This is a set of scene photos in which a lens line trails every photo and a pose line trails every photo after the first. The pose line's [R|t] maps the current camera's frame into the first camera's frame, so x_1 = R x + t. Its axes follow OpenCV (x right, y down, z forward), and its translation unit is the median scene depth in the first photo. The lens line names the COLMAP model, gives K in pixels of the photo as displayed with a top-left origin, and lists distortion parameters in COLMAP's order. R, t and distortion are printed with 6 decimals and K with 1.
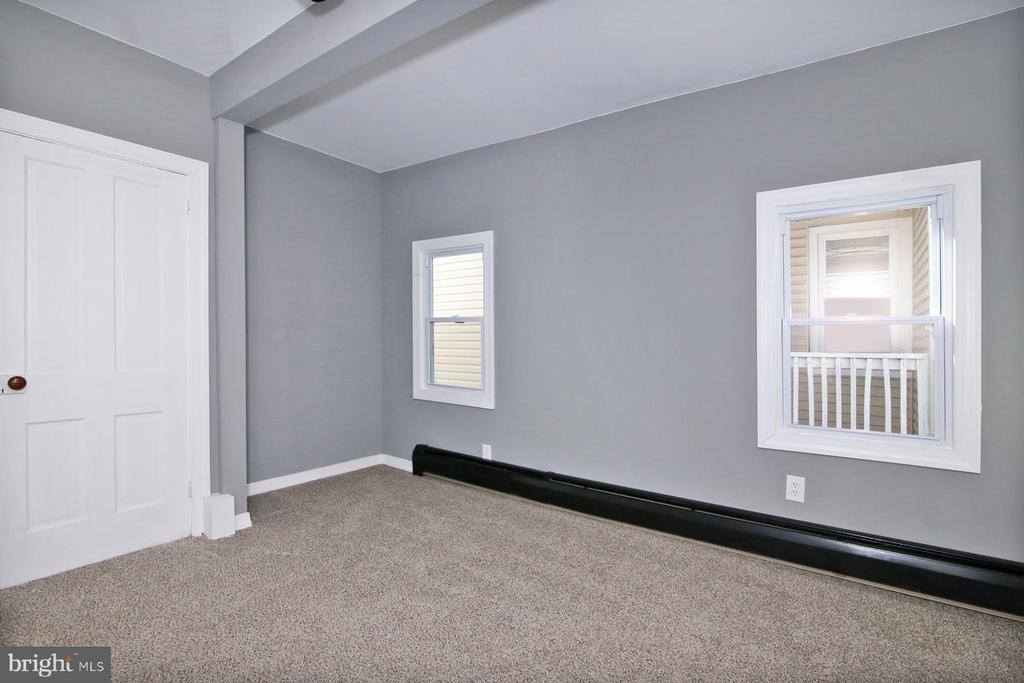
lens RADIAL K [[481.9, 0, 504.0], [0, 481.9, 351.5], [0, 0, 1]] dist [-0.028786, 0.000370]
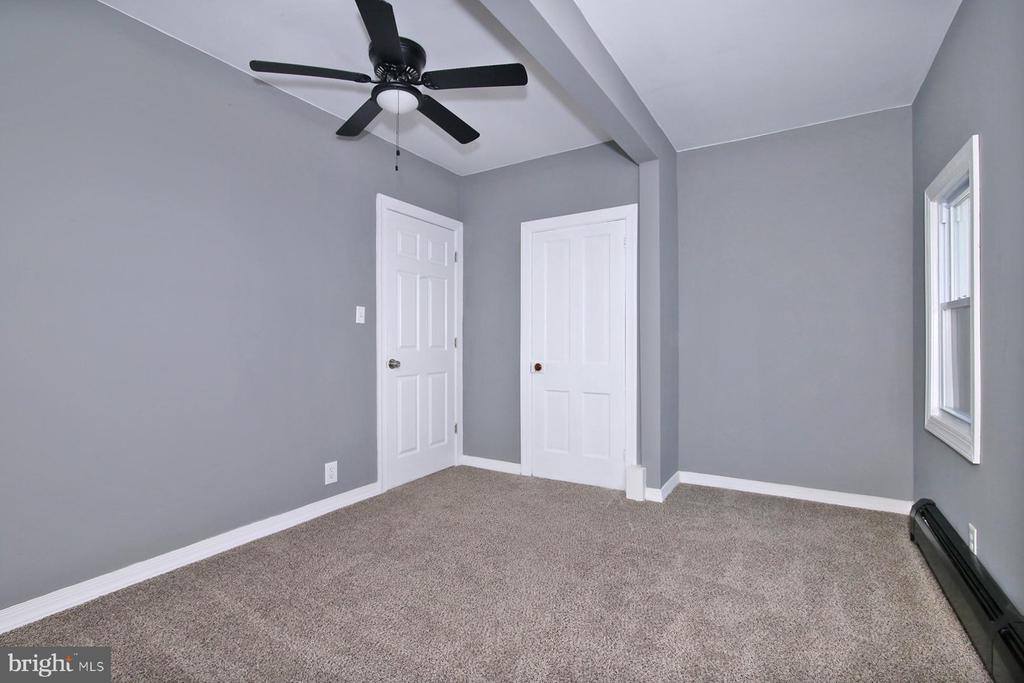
lens RADIAL K [[477.6, 0, 512.0], [0, 477.6, 341.5], [0, 0, 1]] dist [-0.031855, 0.000016]
pose [[0.079919, -0.007201, -0.996775, 0.592036], [-0.020784, 0.999744, -0.008888, -0.008891], [0.996585, 0.021427, 0.079749, 0.531300]]
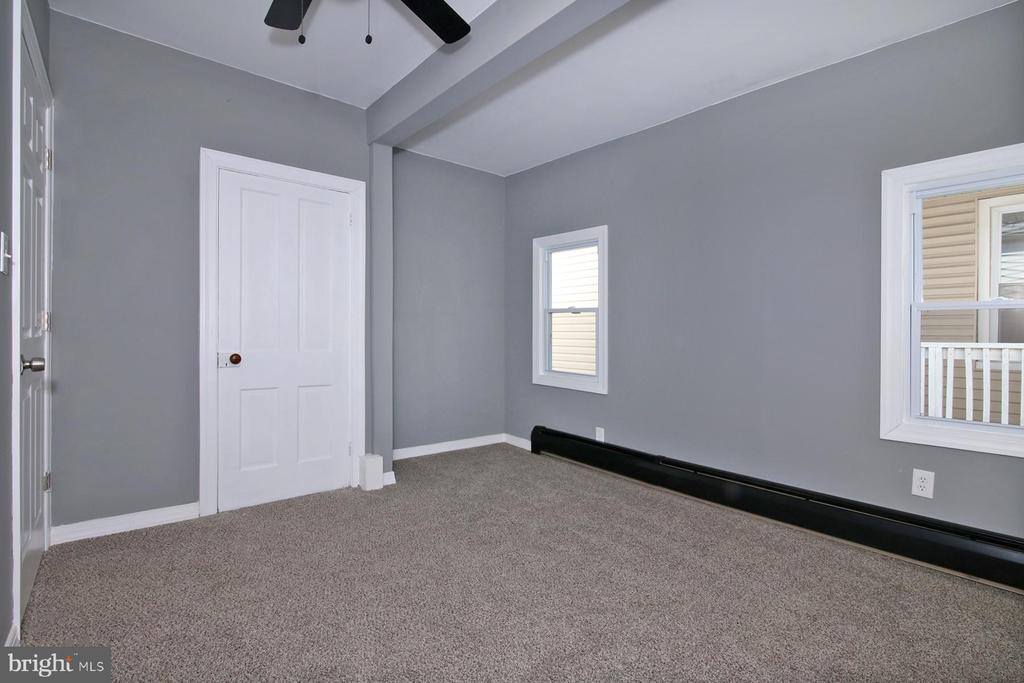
lens RADIAL K [[477.6, 0, 512.0], [0, 477.6, 341.5], [0, 0, 1]] dist [-0.031855, 0.000016]
pose [[0.971011, 0.005906, -0.238962, 0.034664], [-0.007510, 0.999955, -0.005805, 0.016220], [0.238917, 0.007432, 0.971012, -0.087476]]
